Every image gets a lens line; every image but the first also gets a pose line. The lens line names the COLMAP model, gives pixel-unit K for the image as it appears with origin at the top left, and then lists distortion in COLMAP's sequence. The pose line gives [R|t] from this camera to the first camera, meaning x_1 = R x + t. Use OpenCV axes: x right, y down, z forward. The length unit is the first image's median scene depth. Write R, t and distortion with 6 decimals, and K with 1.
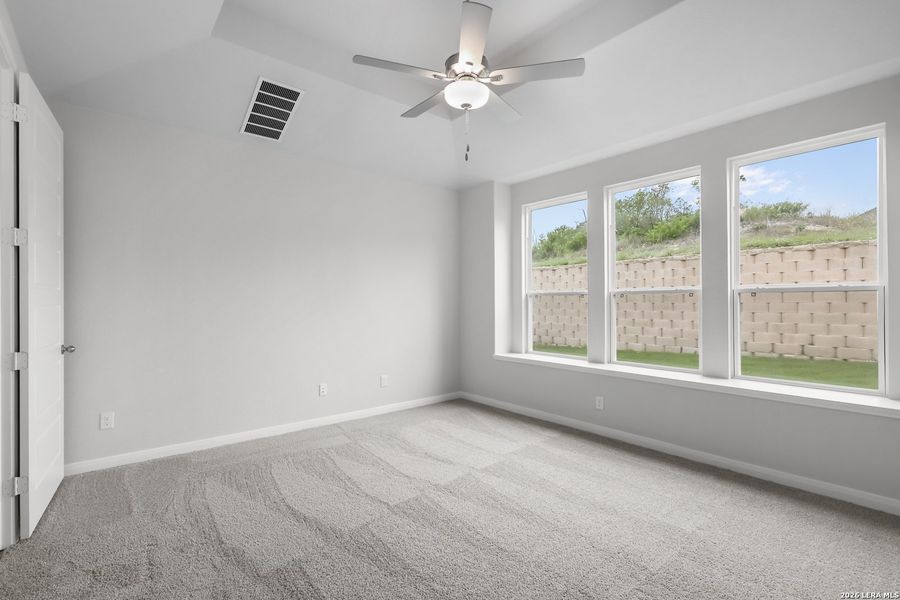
lens RADIAL K [[418.1, 0, 446.8], [0, 418.1, 297.0], [0, 0, 1]] dist [-0.002664, -0.000041]
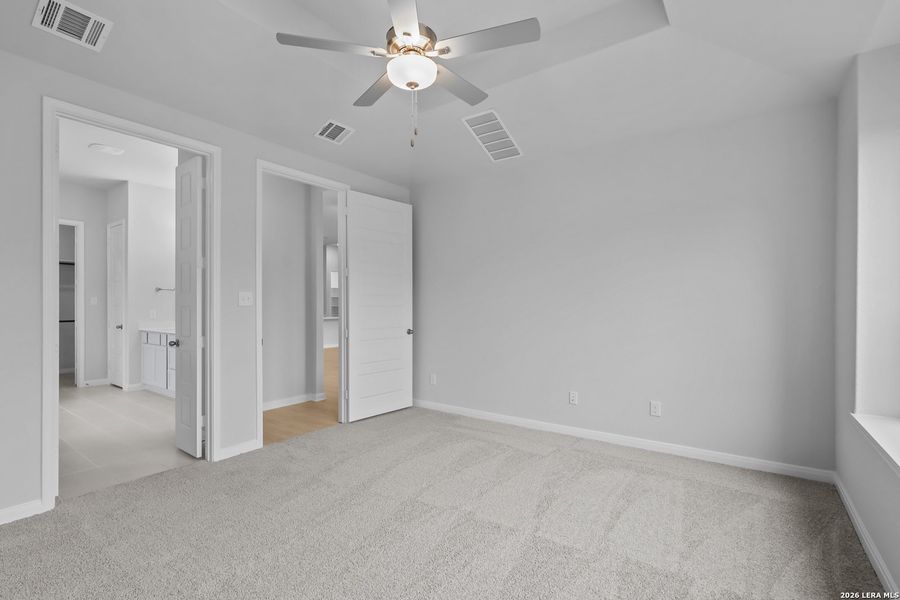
lens RADIAL K [[418.1, 0, 446.8], [0, 418.1, 304.9], [0, 0, 1]] dist [-0.002664, -0.000041]
pose [[0.253133, 0.003617, -0.967425, 0.656530], [0.007790, 0.999953, 0.005776, 0.006270], [0.967400, -0.008998, 0.253093, 0.595256]]
